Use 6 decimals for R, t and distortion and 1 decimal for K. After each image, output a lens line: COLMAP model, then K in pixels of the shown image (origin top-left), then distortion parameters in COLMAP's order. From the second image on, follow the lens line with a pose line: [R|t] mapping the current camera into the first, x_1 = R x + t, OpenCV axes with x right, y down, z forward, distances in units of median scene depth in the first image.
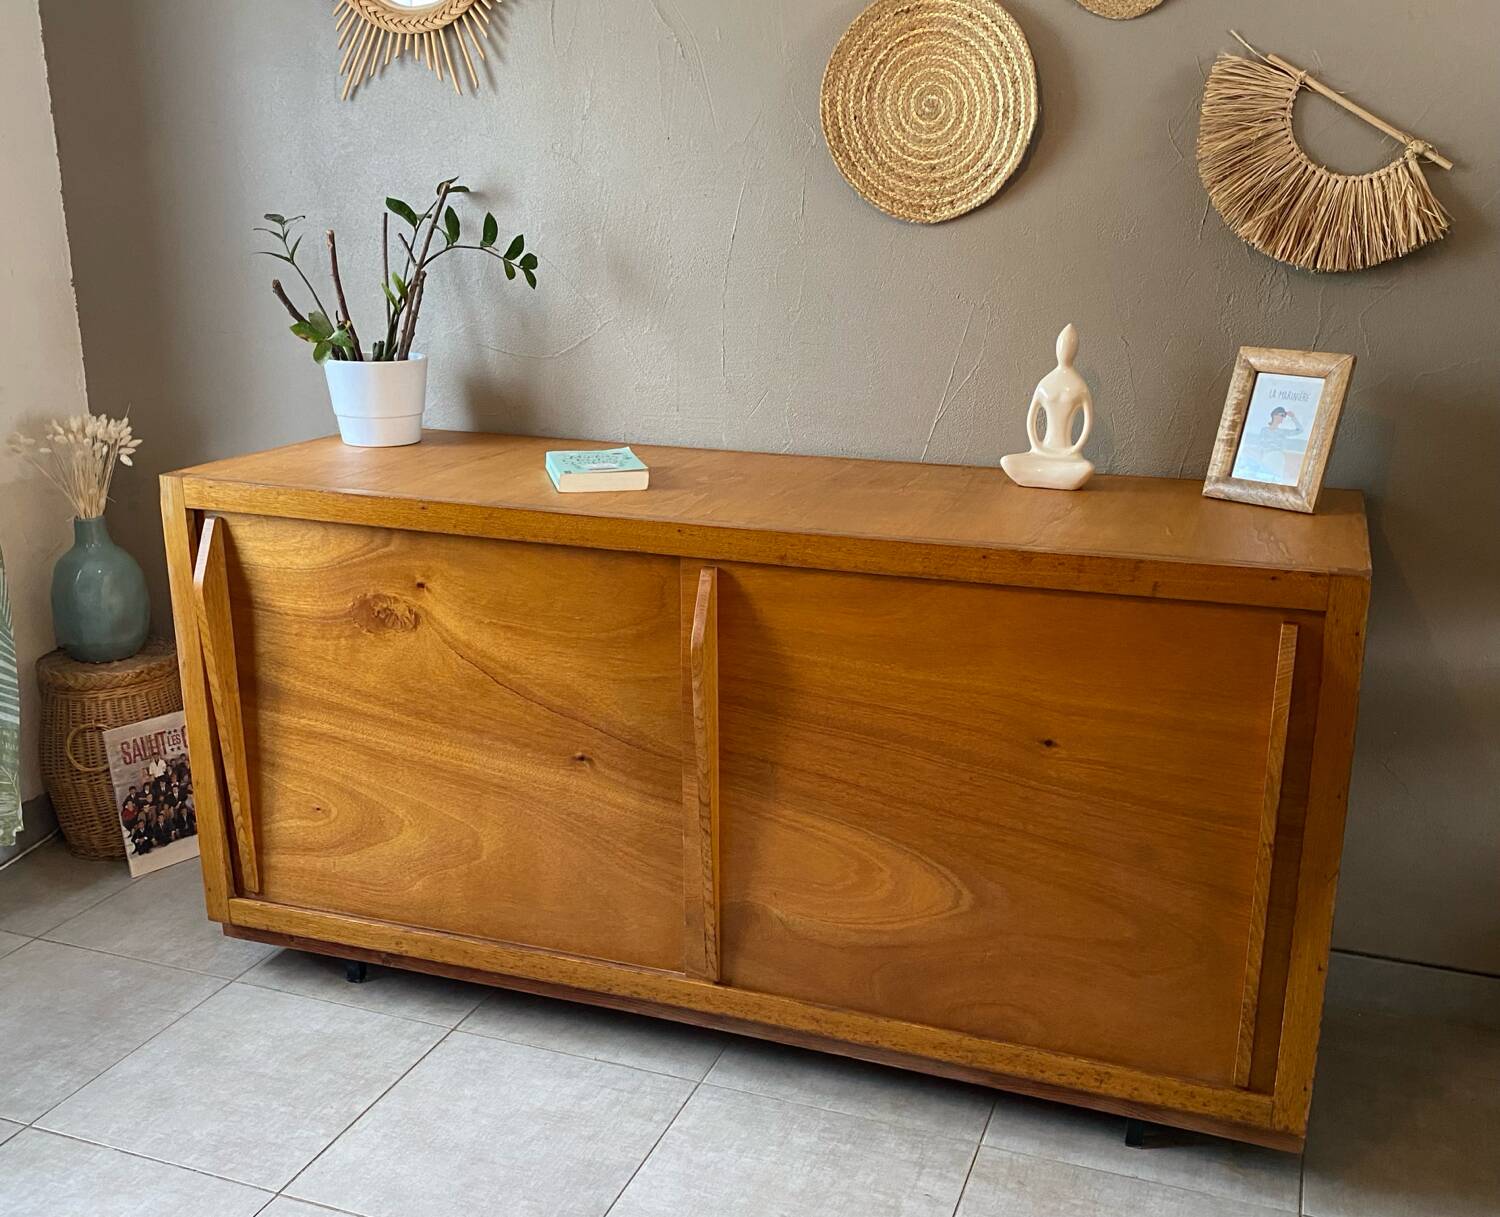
lens RADIAL K [[1454.8, 0, 790.9], [0, 1454.8, 605.4], [0, 0, 1]] dist [0.014687, 0.000000]
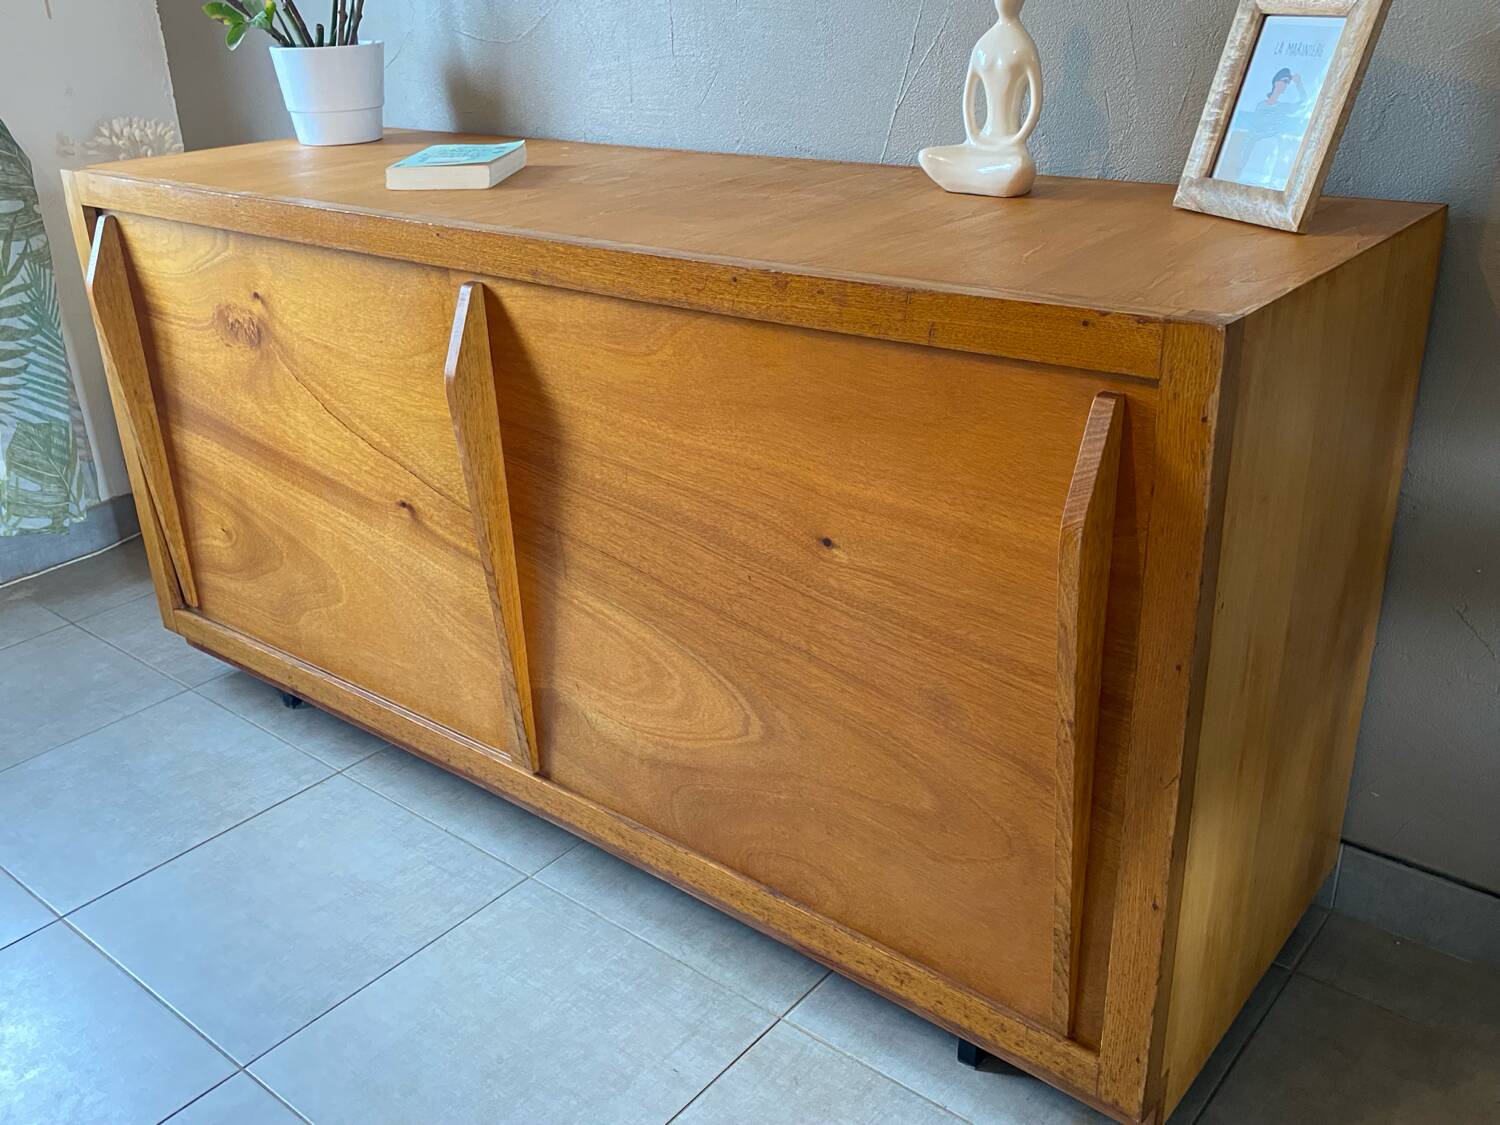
lens RADIAL K [[1355.4, 0, 734.8], [0, 1355.4, 543.7], [0, 0, 1]] dist [0.037302, -0.078948]
pose [[0.936822, 0.099000, -0.335505, 0.316998], [-0.050084, 0.987195, 0.151451, -0.004869], [0.346203, -0.125079, 0.929784, 0.303478]]
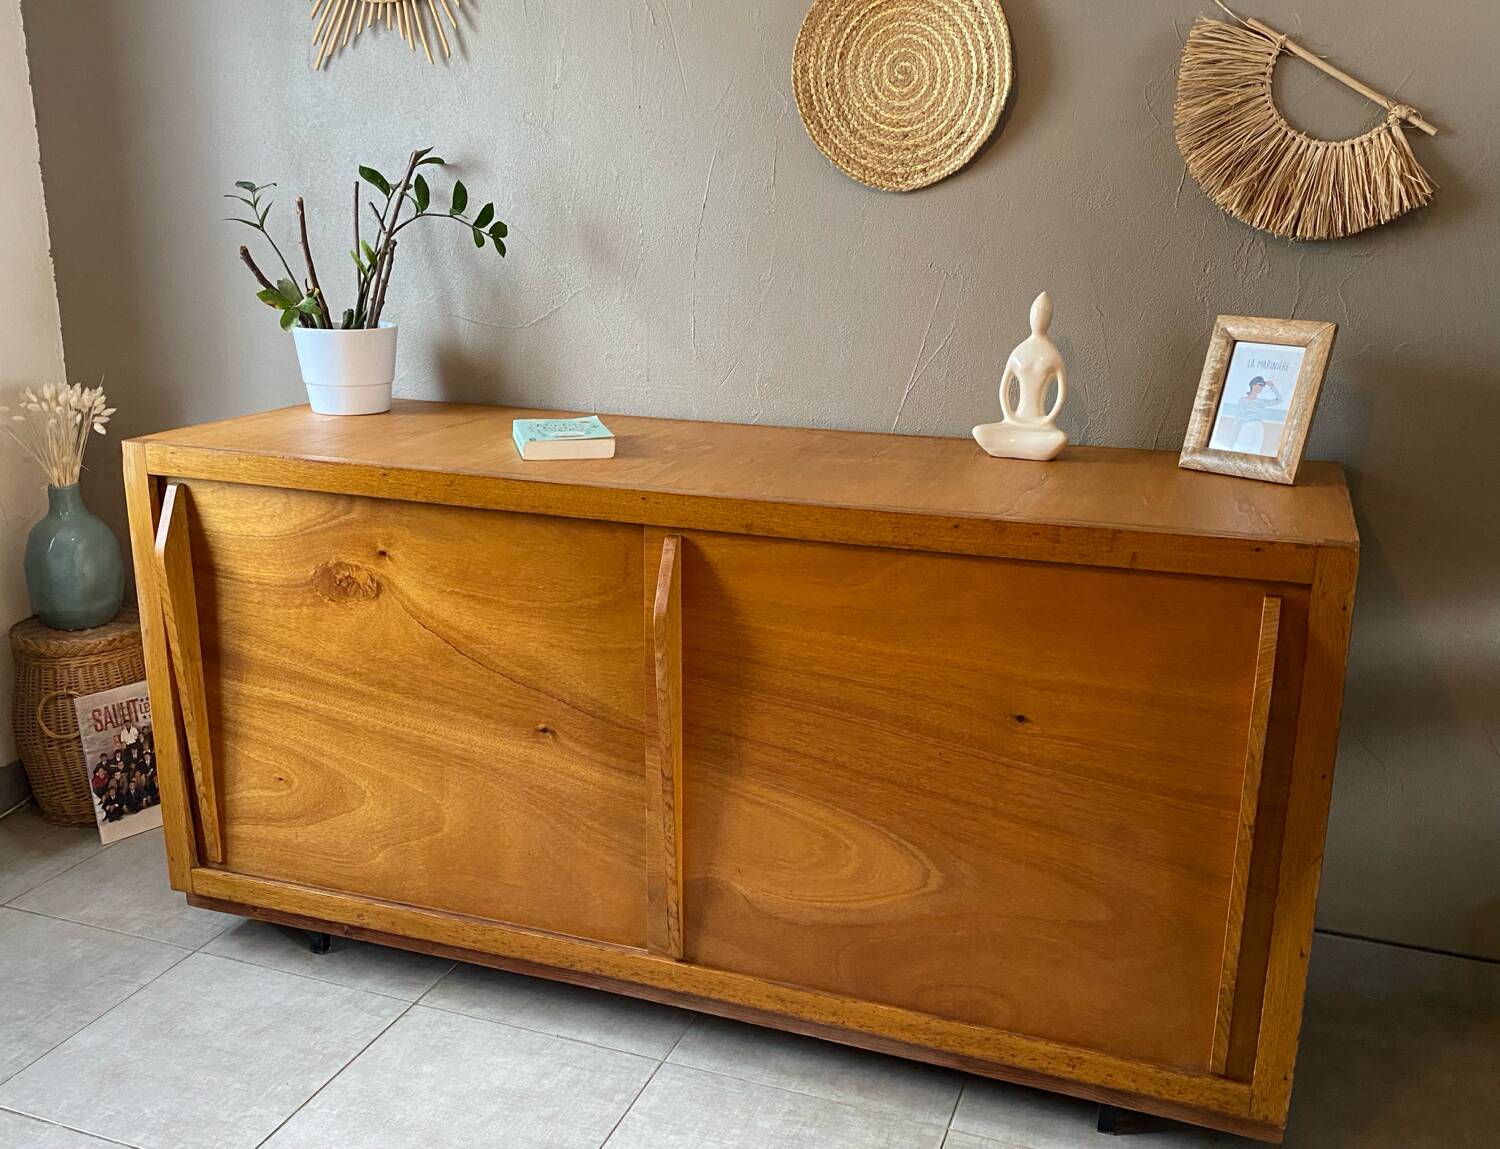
lens RADIAL K [[1378.3, 0, 758.8], [0, 1378.3, 572.1], [0, 0, 1]] dist [0.013771, 0.000000]
pose [[0.999951, 0.006434, -0.007499, 0.007290], [-0.006489, 0.999952, -0.007289, 0.004068], [0.007452, 0.007337, 0.999945, 0.067937]]
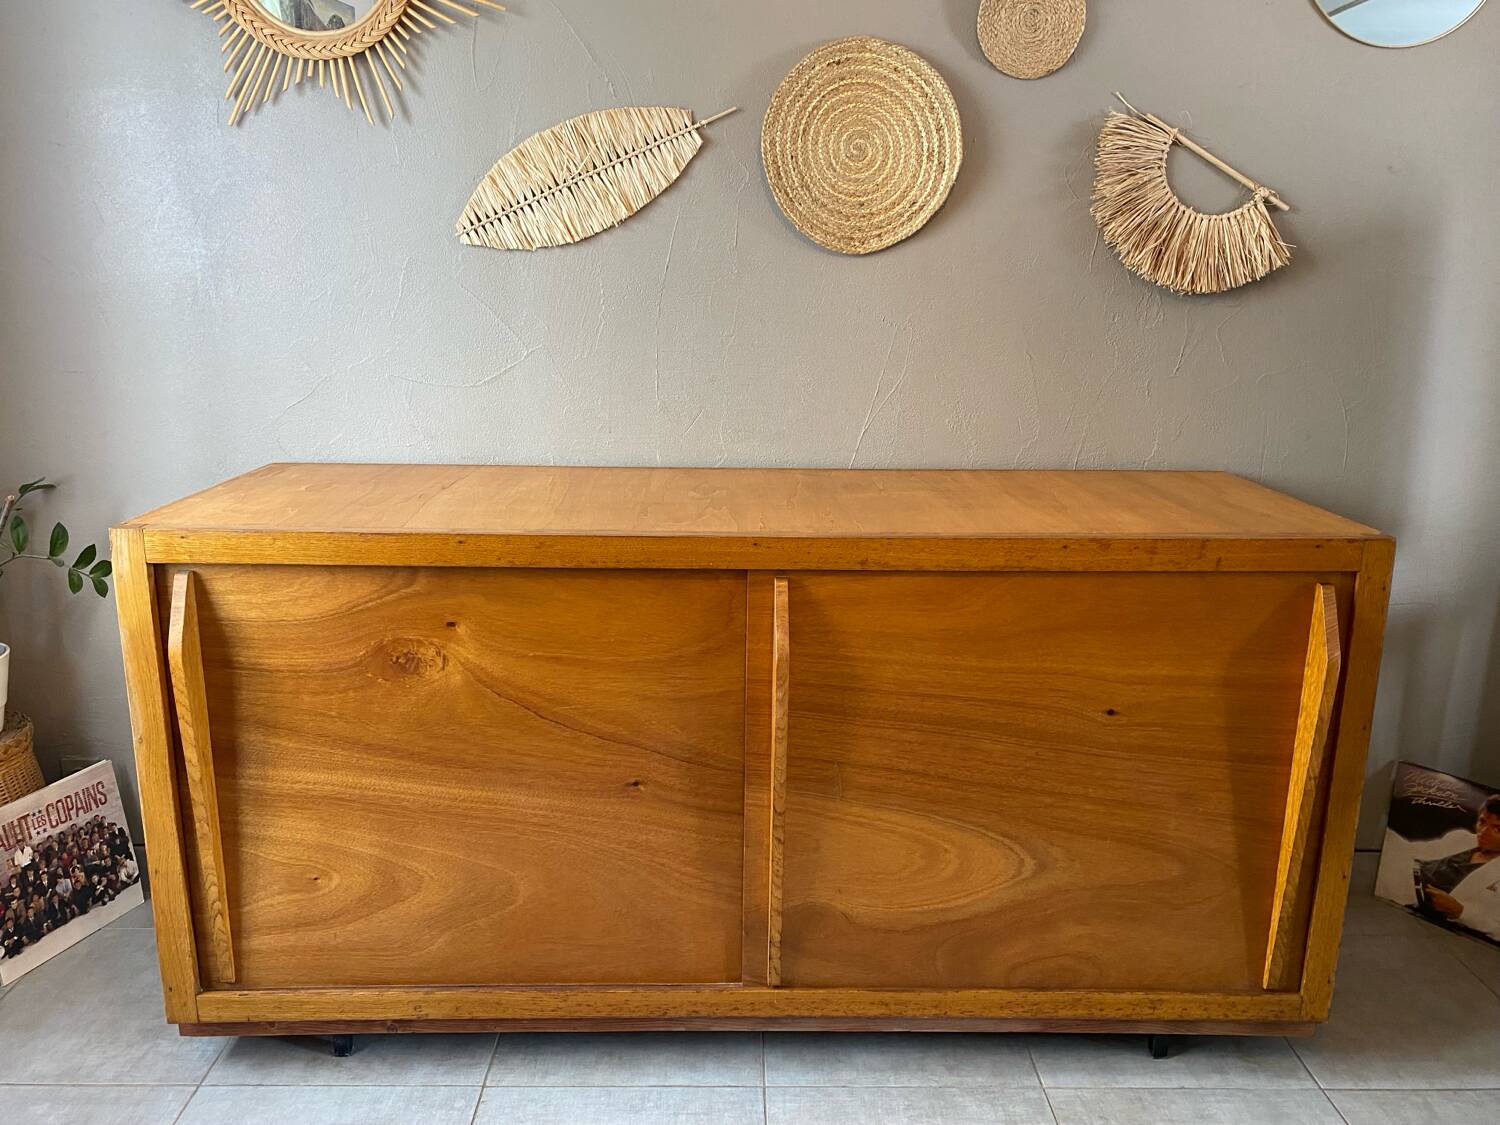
lens RADIAL K [[1152.2, 0, 745.5], [0, 1152.2, 543.8], [0, 0, 1]] dist [0.018460, -0.029612]
pose [[0.939168, -0.073969, 0.335397, -0.319834], [0.088299, 0.995710, -0.027656, -0.028096], [-0.331913, 0.055589, 0.941671, 0.230273]]
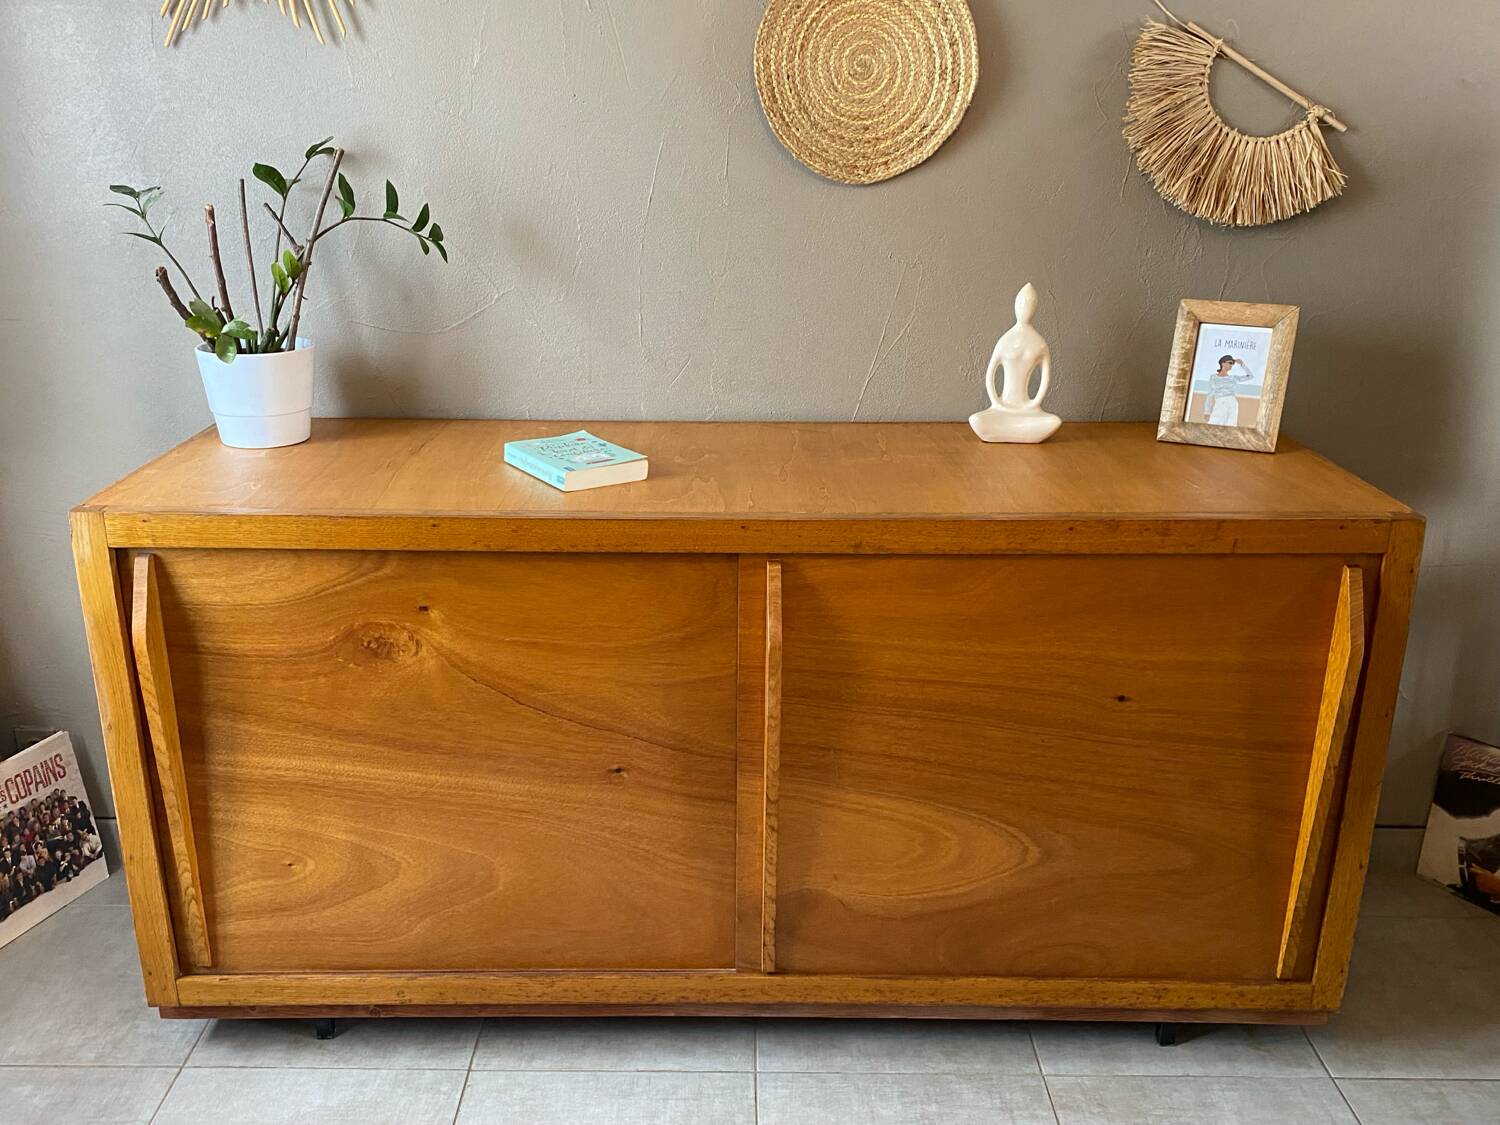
lens RADIAL K [[1355.4, 0, 730.1], [0, 1355.4, 565.7], [0, 0, 1]] dist [0.037302, -0.078948]
pose [[0.945451, -0.107839, 0.307398, -0.329671], [0.090708, 0.993448, 0.069525, -0.081356], [-0.312882, -0.037849, 0.949038, 0.143826]]
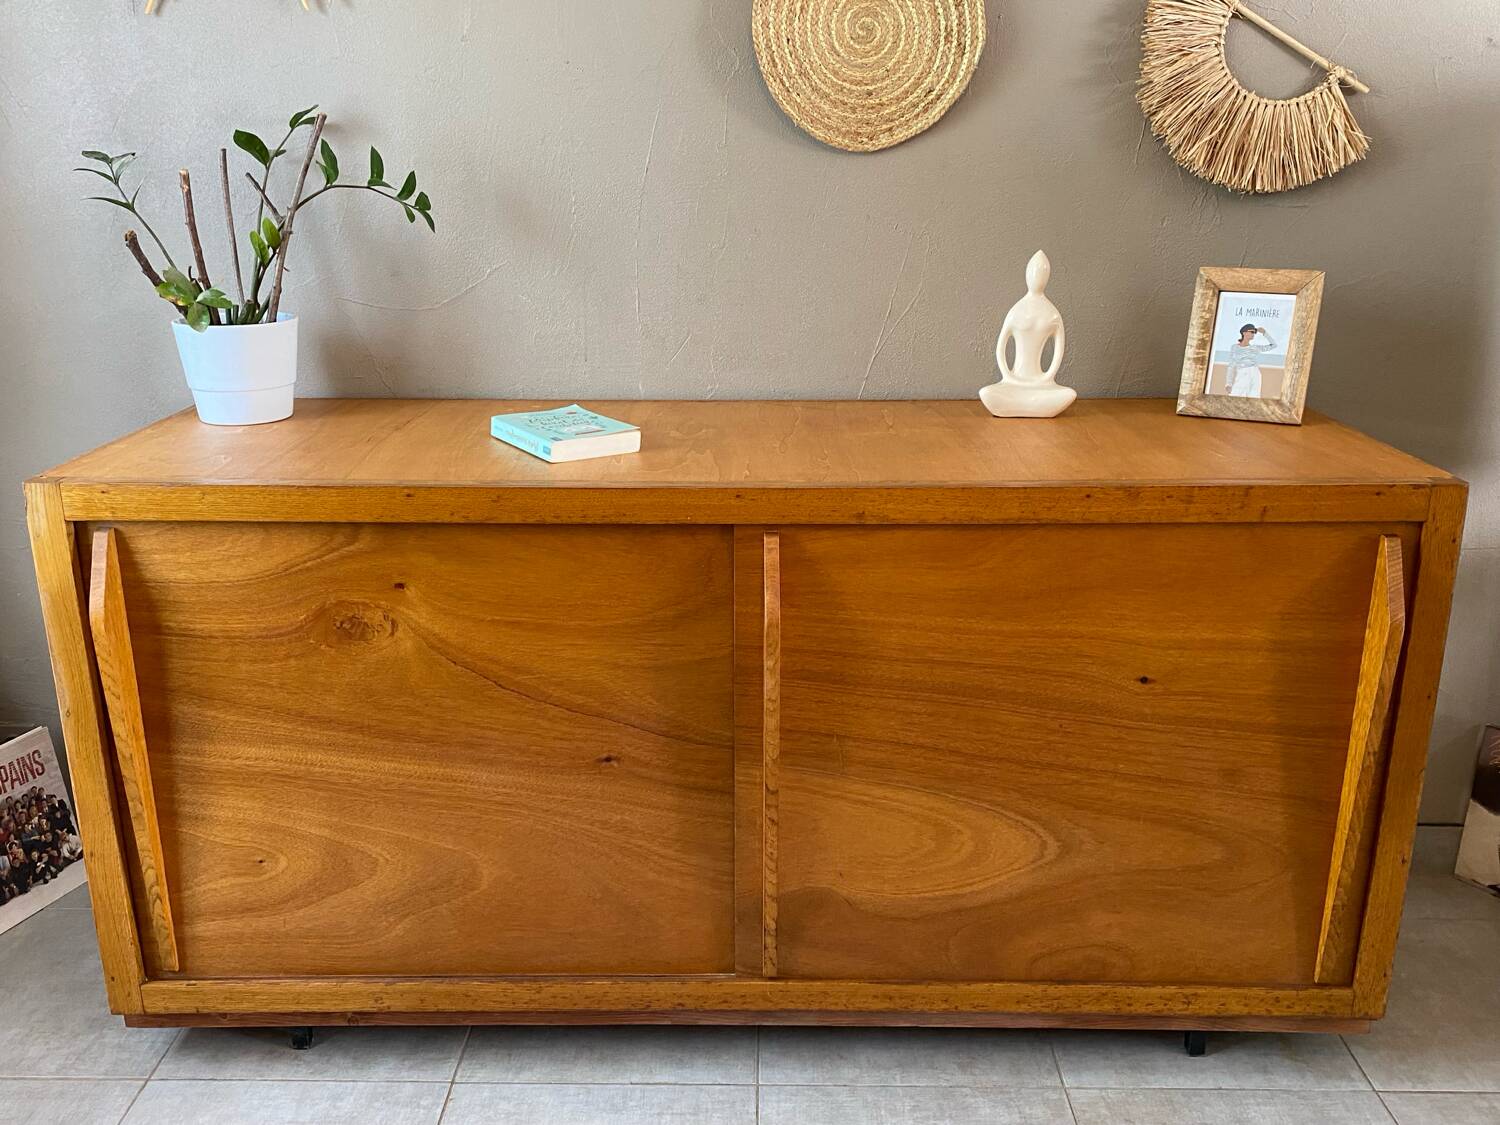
lens RADIAL K [[1316.8, 0, 741.9], [0, 1316.8, 540.8], [0, 0, 1]] dist [0.040157, -0.083706]
pose [[0.947971, -0.100484, 0.302083, -0.294428], [0.094821, 0.994934, 0.033393, -0.046640], [-0.303909, -0.003012, 0.952696, 0.205987]]
